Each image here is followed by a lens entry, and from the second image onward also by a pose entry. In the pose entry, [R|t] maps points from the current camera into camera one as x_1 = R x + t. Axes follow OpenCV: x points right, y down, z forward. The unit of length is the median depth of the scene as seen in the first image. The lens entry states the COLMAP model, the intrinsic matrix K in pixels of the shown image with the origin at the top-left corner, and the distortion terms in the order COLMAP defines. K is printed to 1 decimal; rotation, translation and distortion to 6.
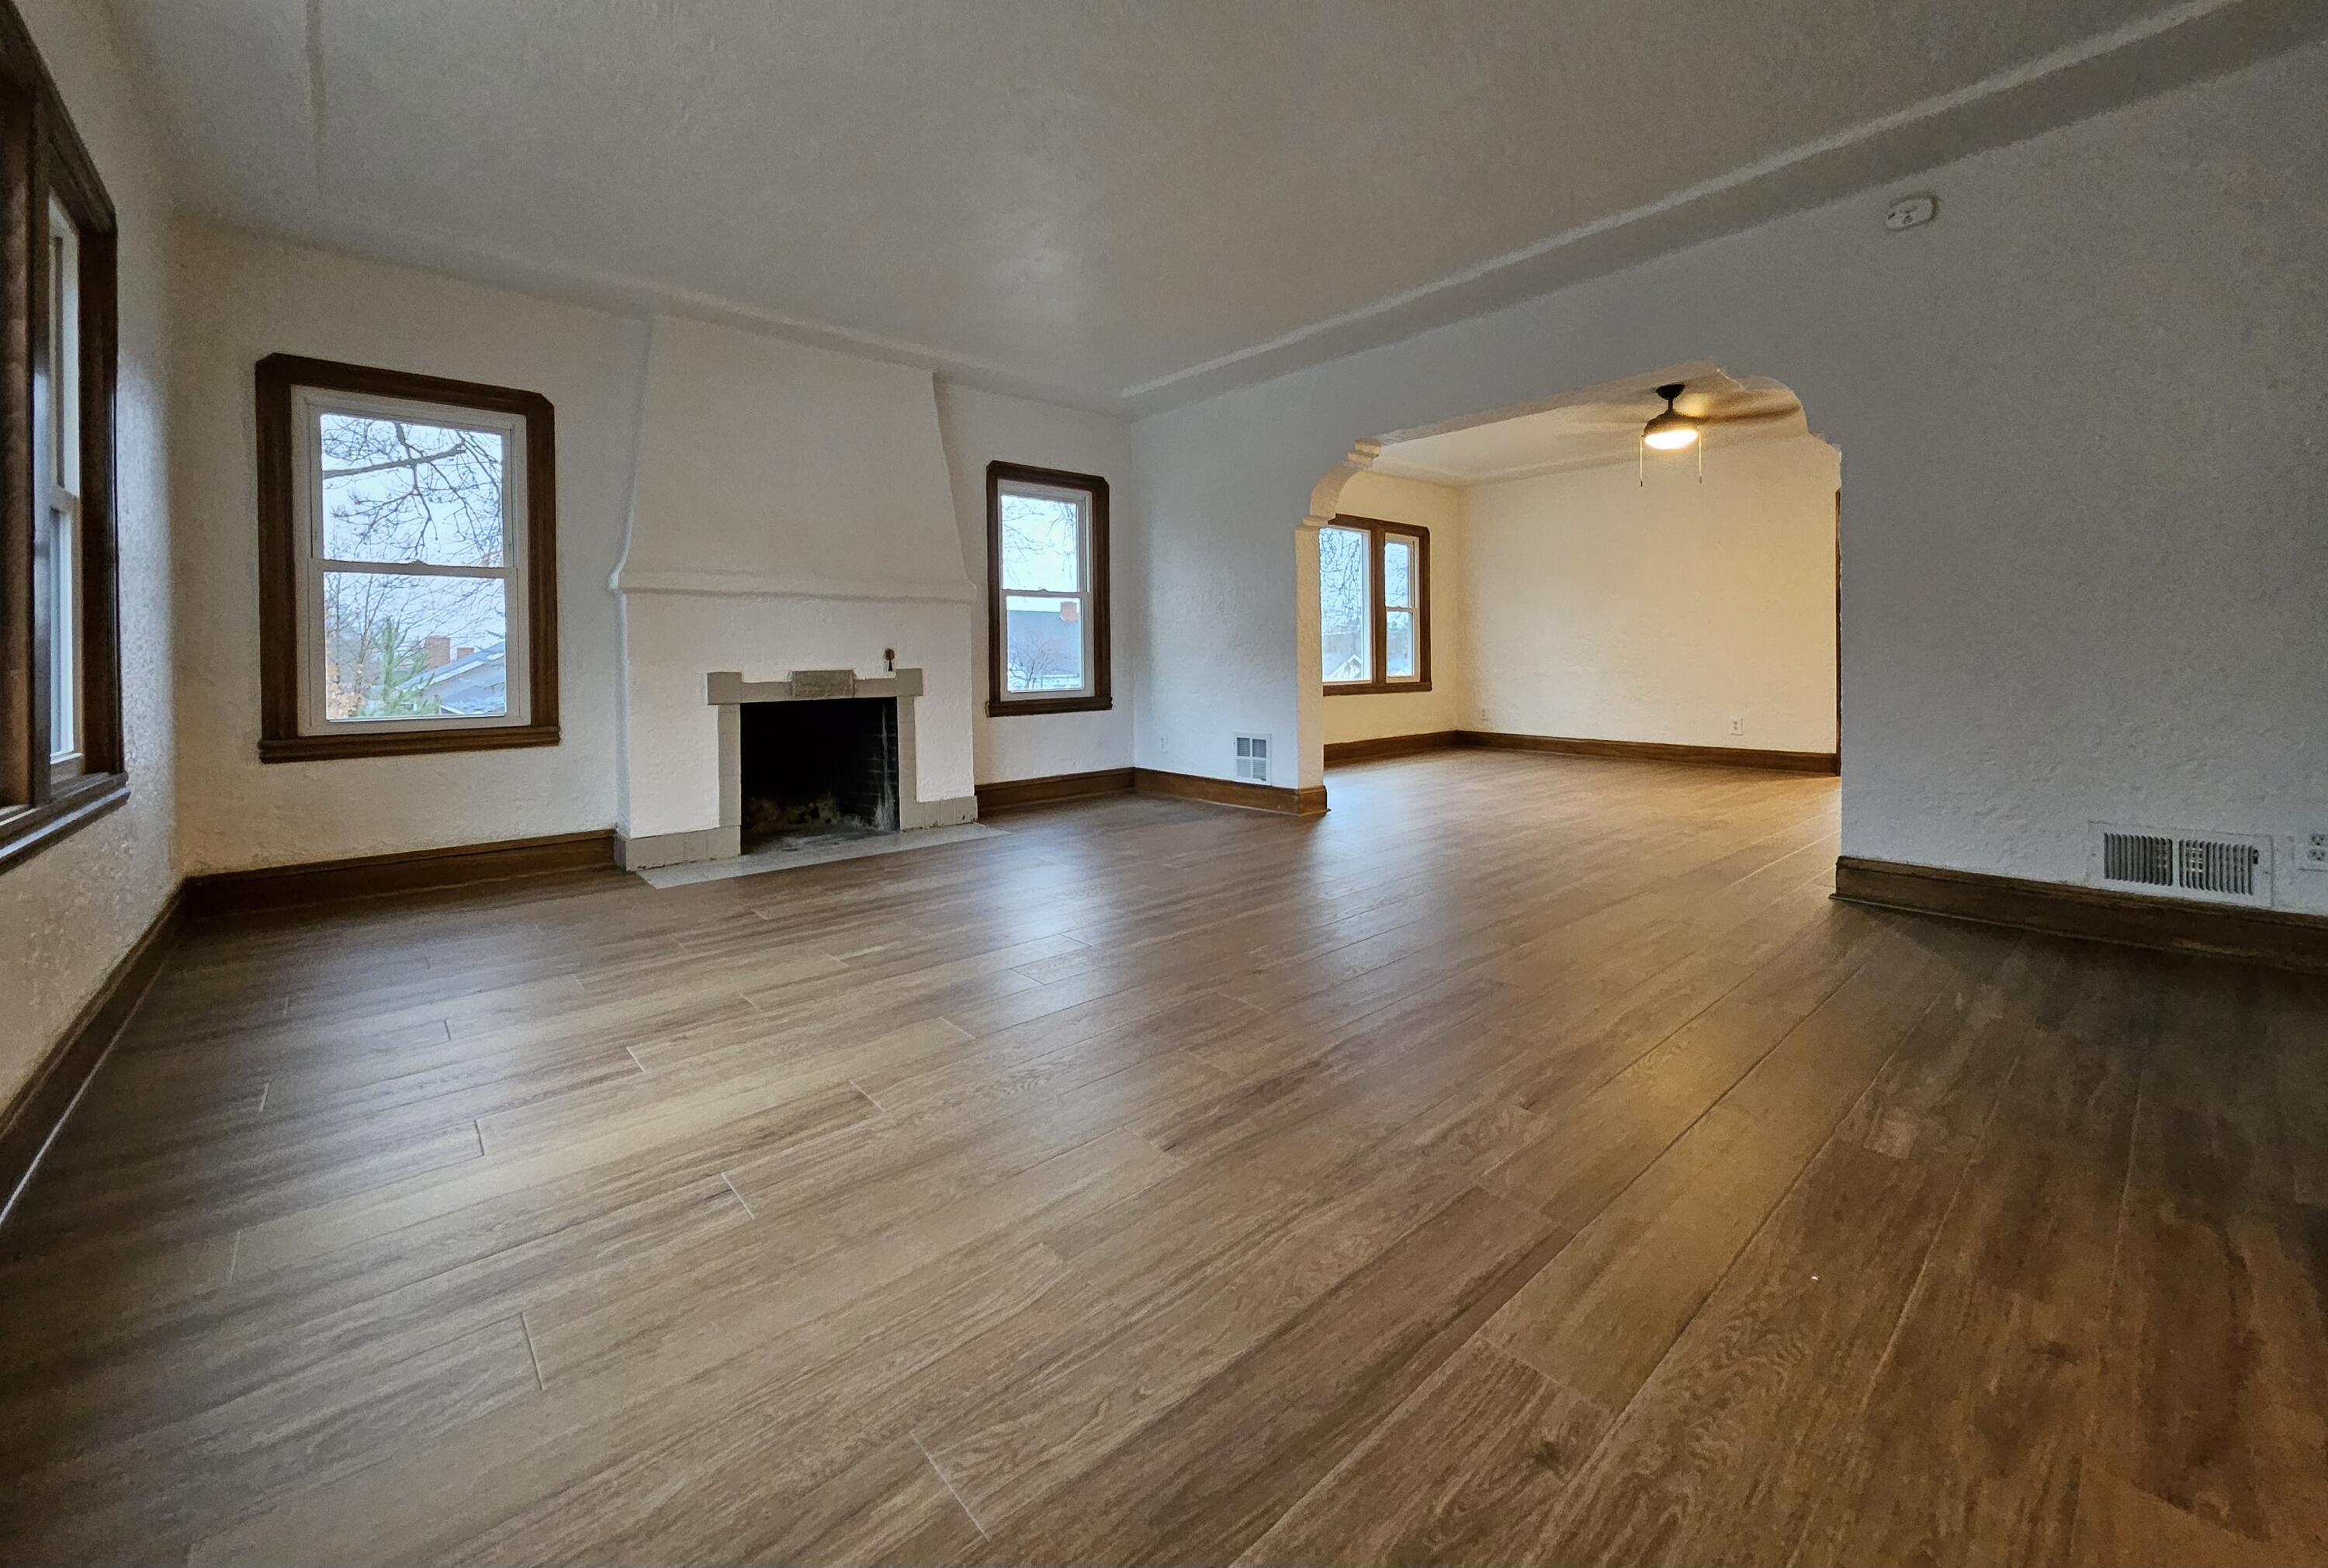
lens RADIAL K [[914.7, 0, 1160.5], [0, 914.7, 674.3], [0, 0, 1]] dist [0.000565, -0.000235]
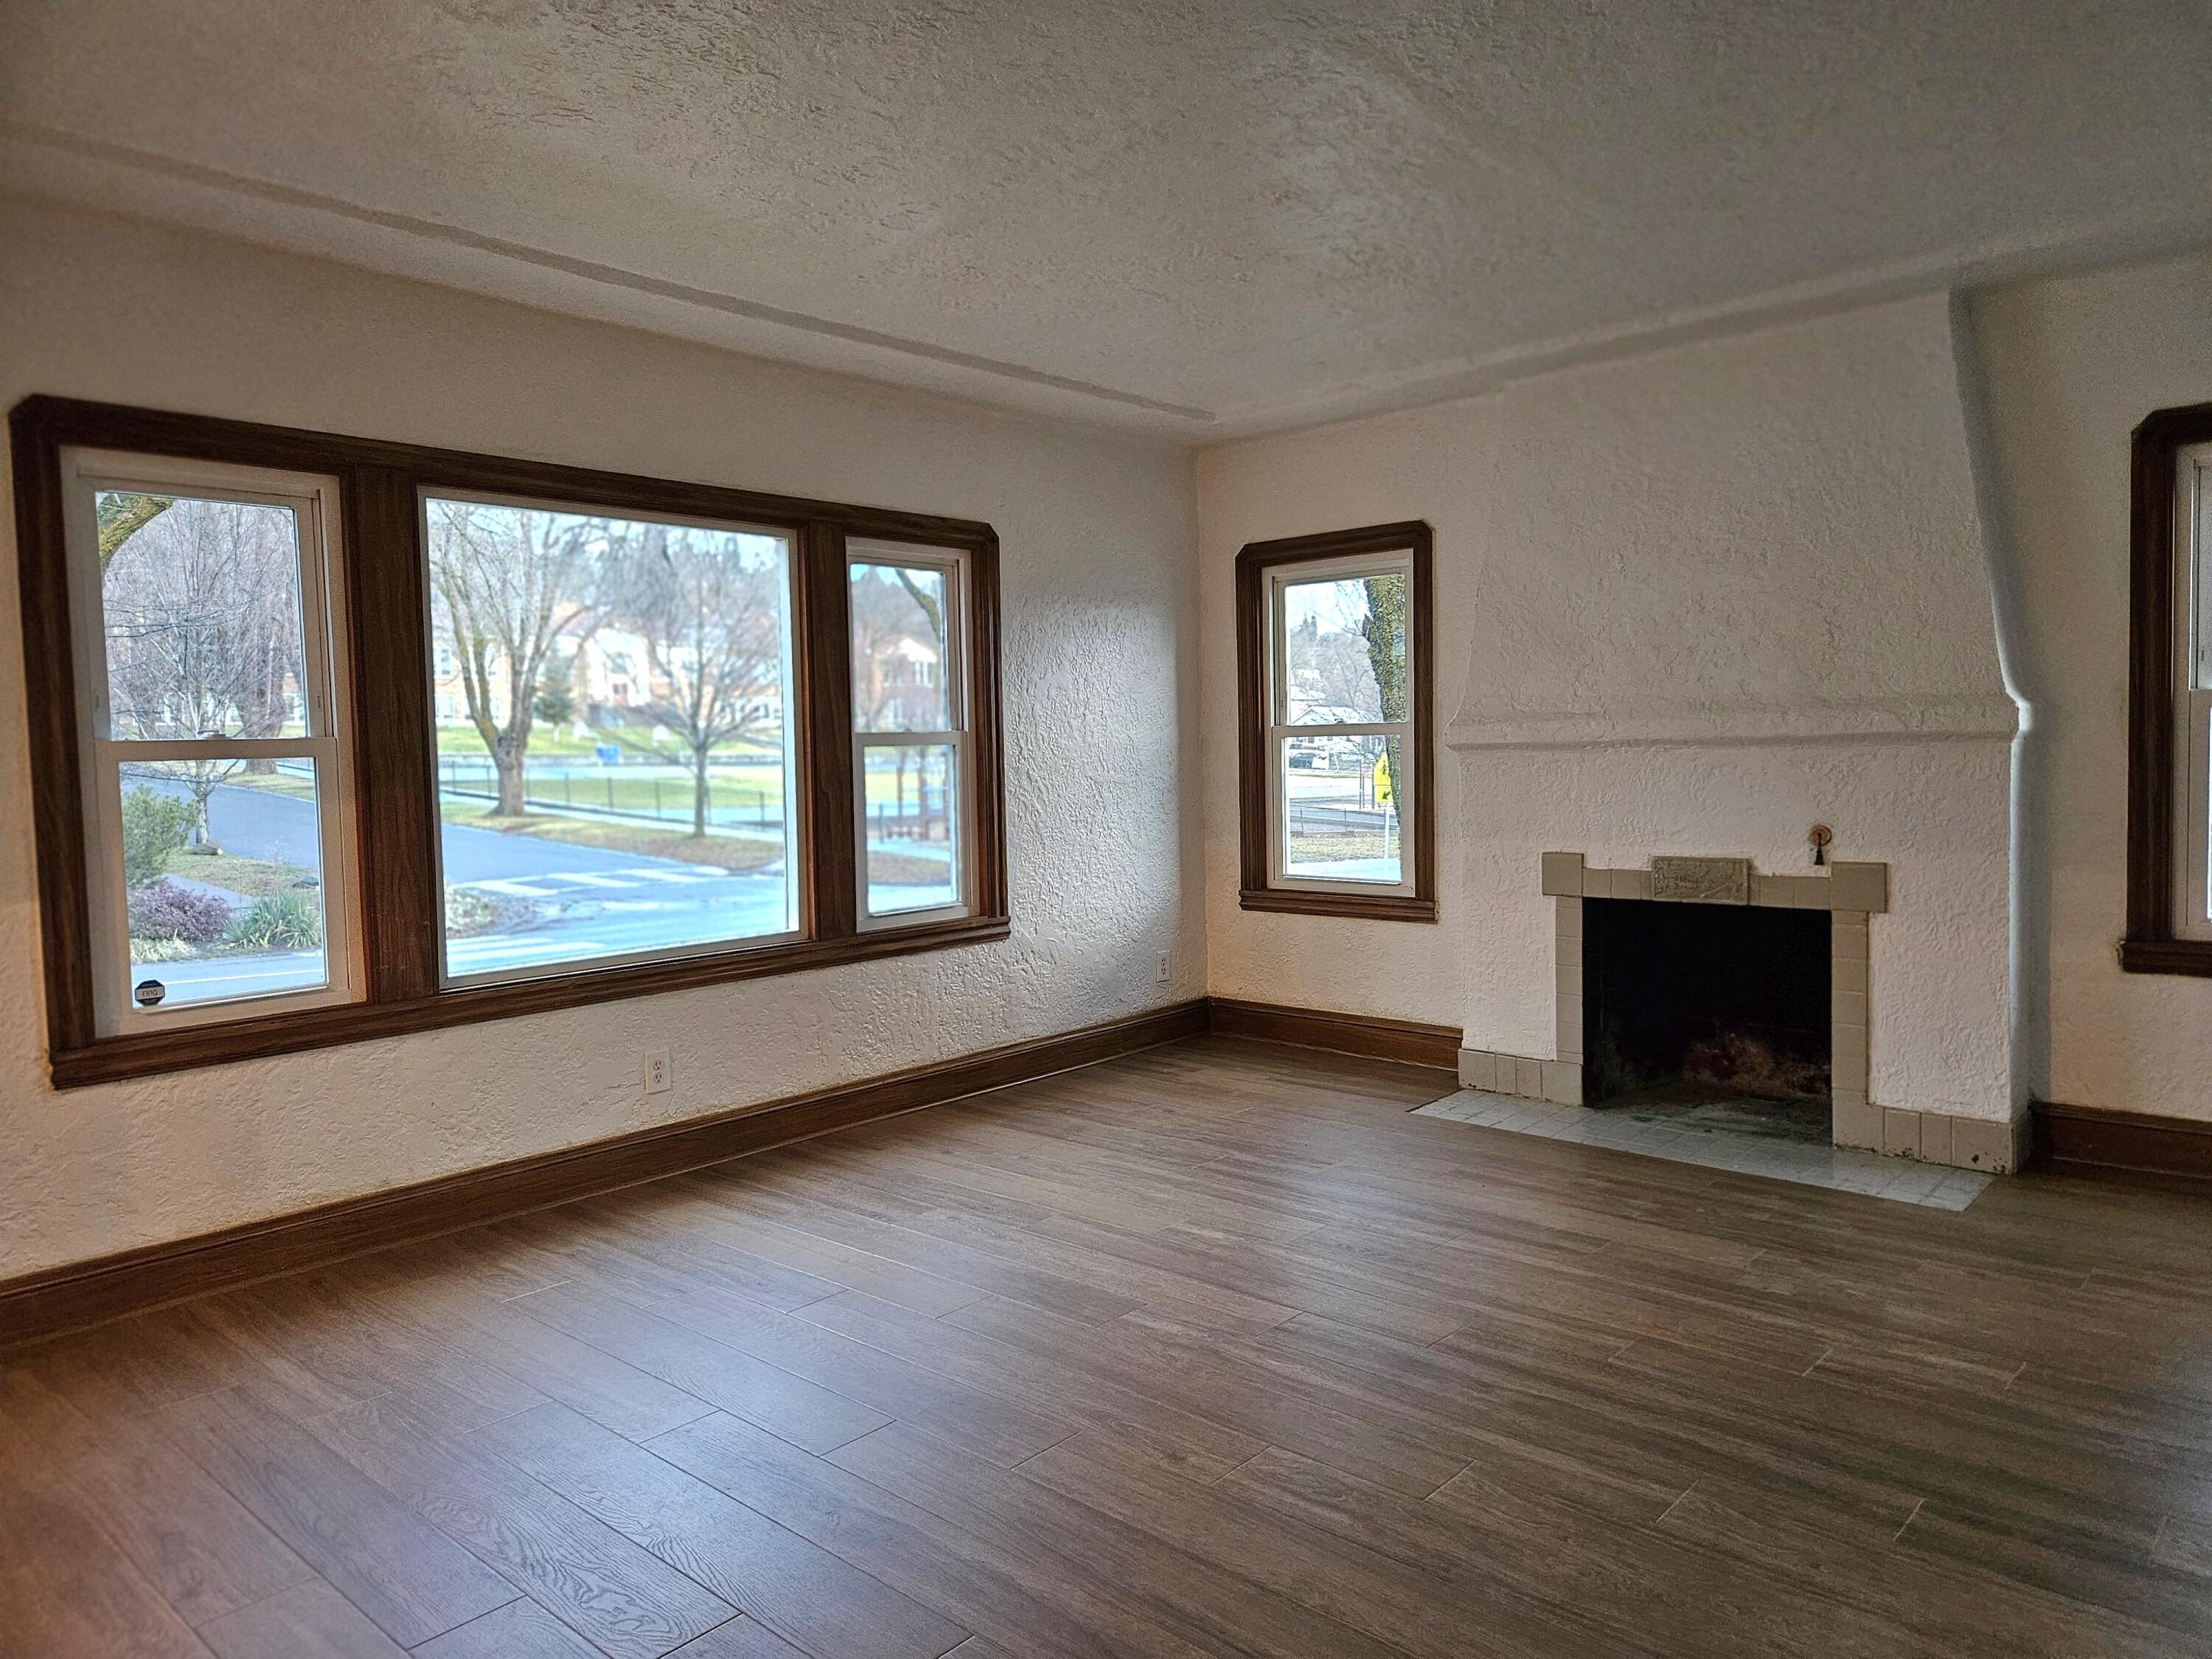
lens RADIAL K [[1481.5, 0, 1115.0], [0, 1481.5, 816.0], [0, 0, 1]] dist [0.092051, -0.075023]
pose [[0.111131, 0.062227, -0.991856, 0.593604], [0.009224, 0.997930, 0.063642, -0.098723], [0.993763, -0.016222, 0.110327, 0.455278]]
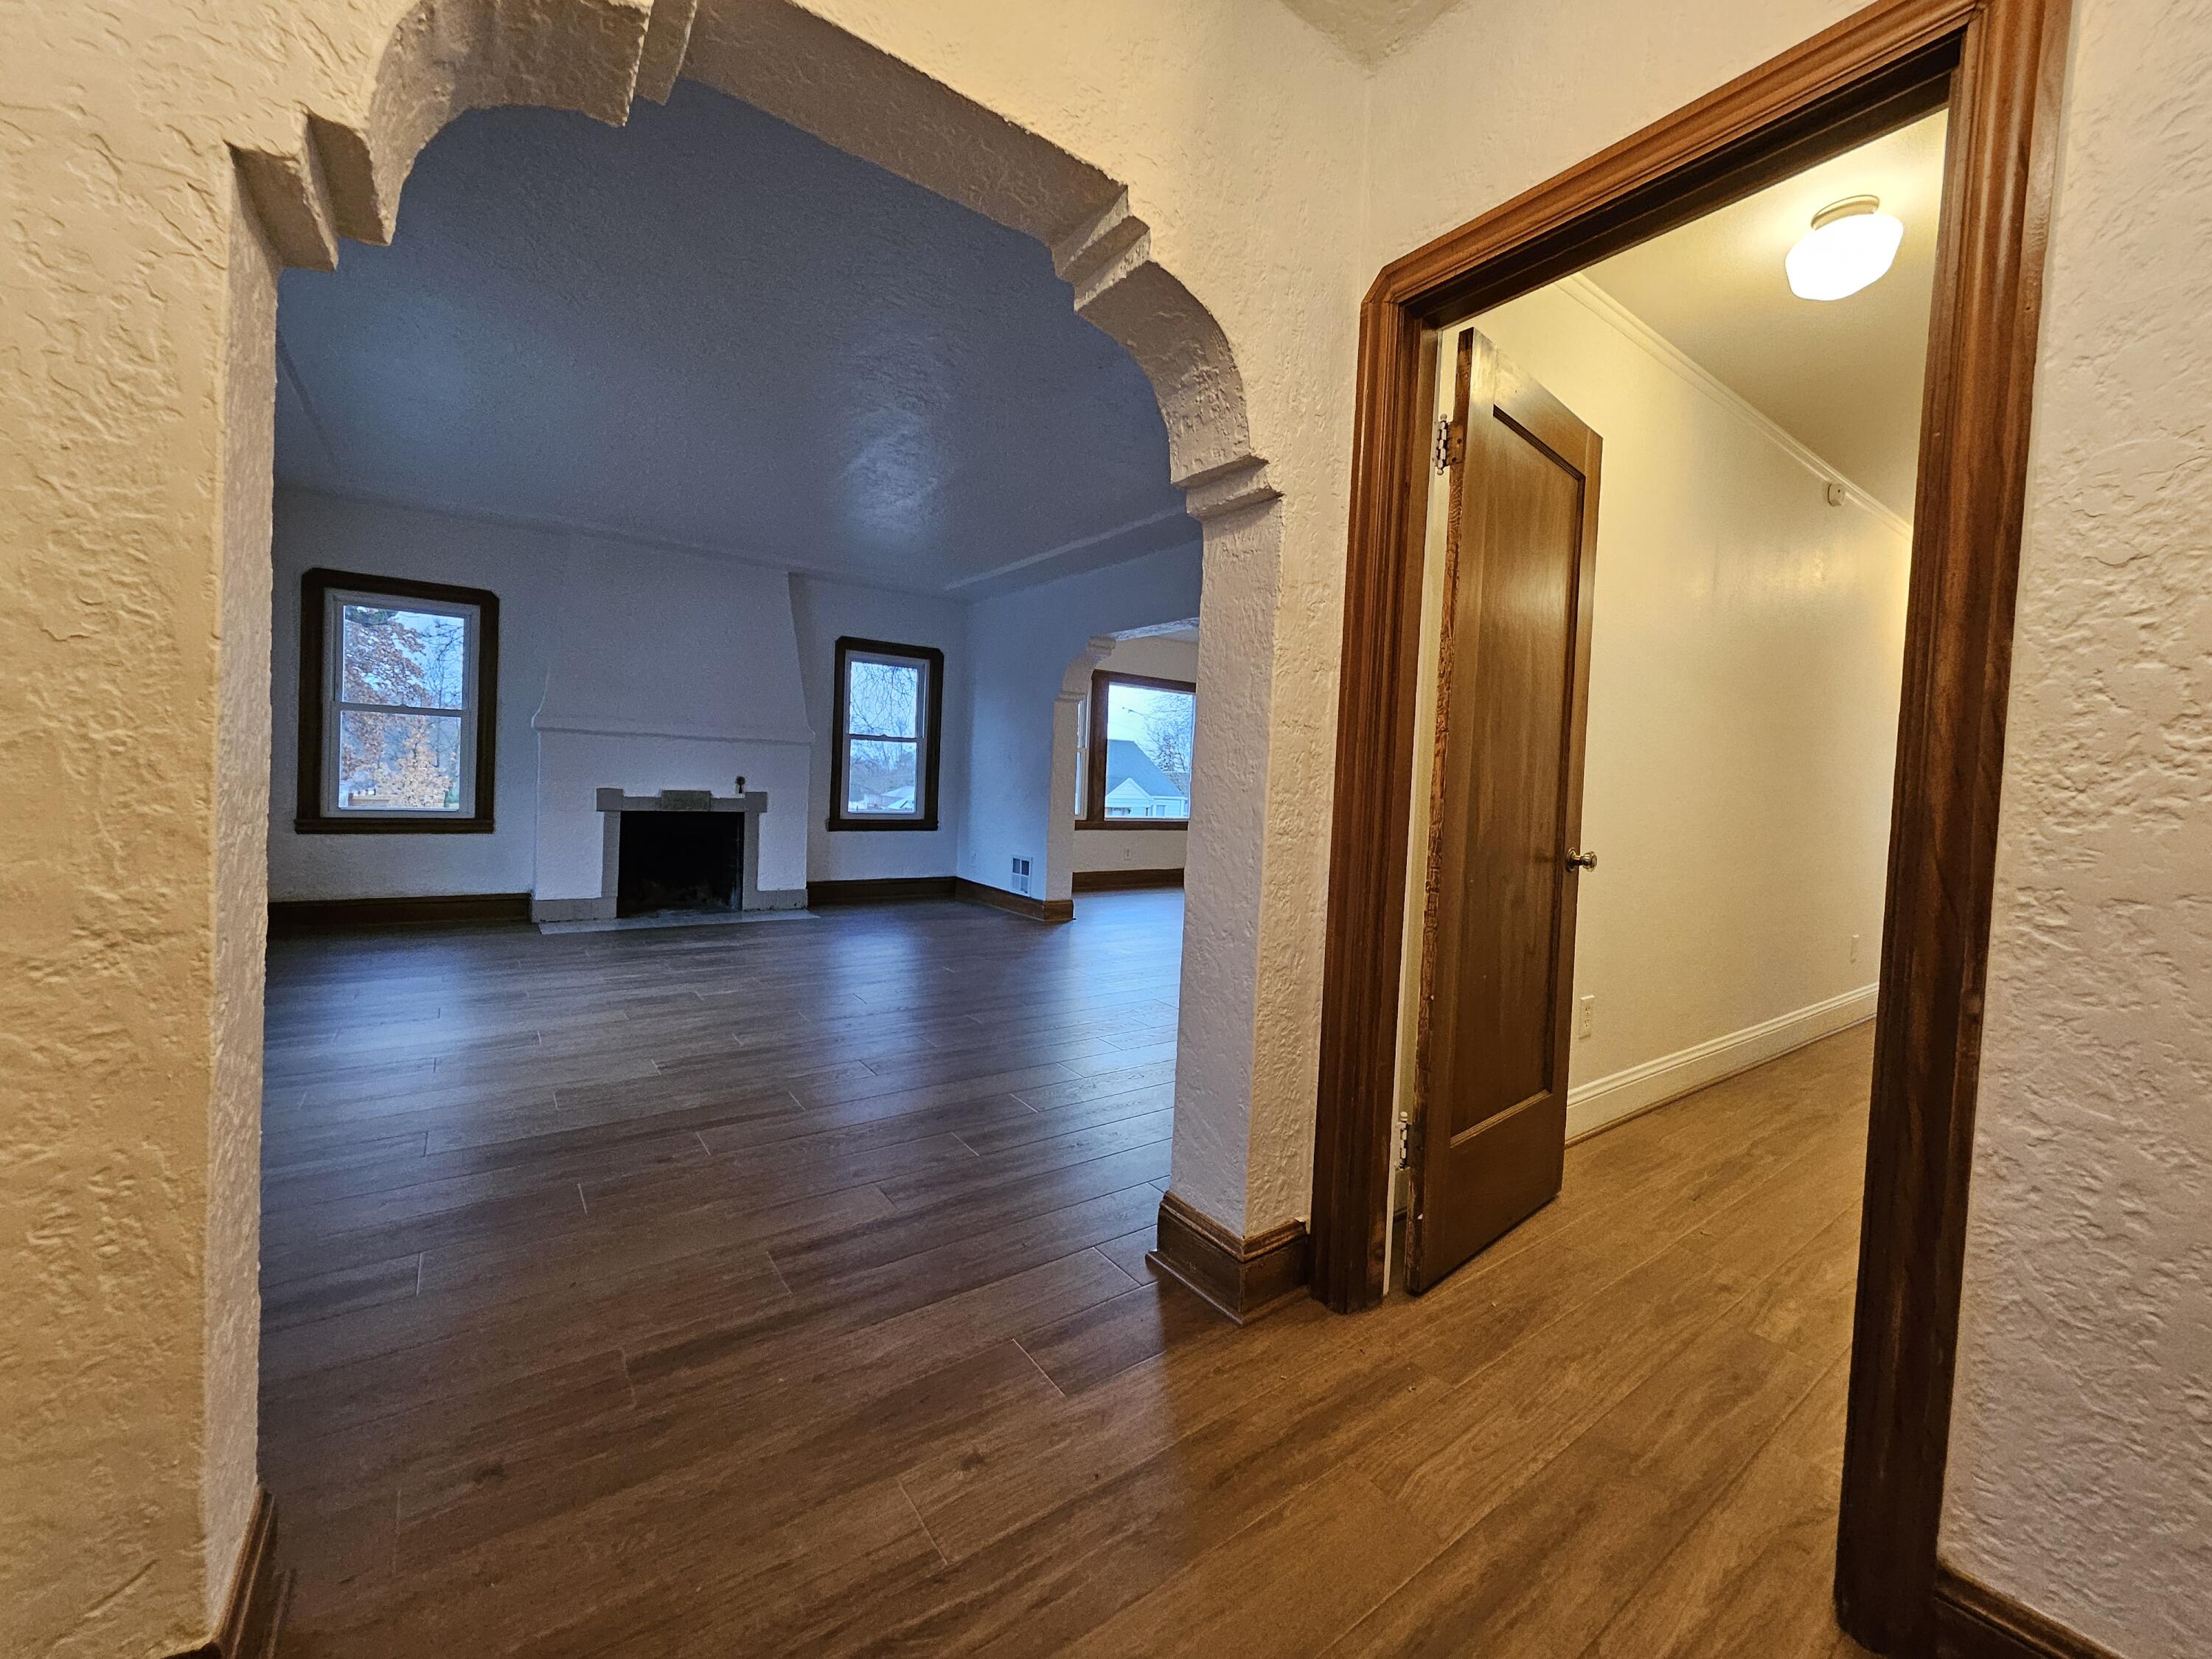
lens RADIAL K [[867.6, 0, 1095.4], [0, 867.6, 807.9], [0, 0, 1]] dist [0.006363, -0.002852]
pose [[0.993527, 0.057905, -0.097725, 0.358926], [-0.056471, 0.998253, 0.017378, -0.034018], [0.098560, -0.011747, 0.995062, -0.236819]]
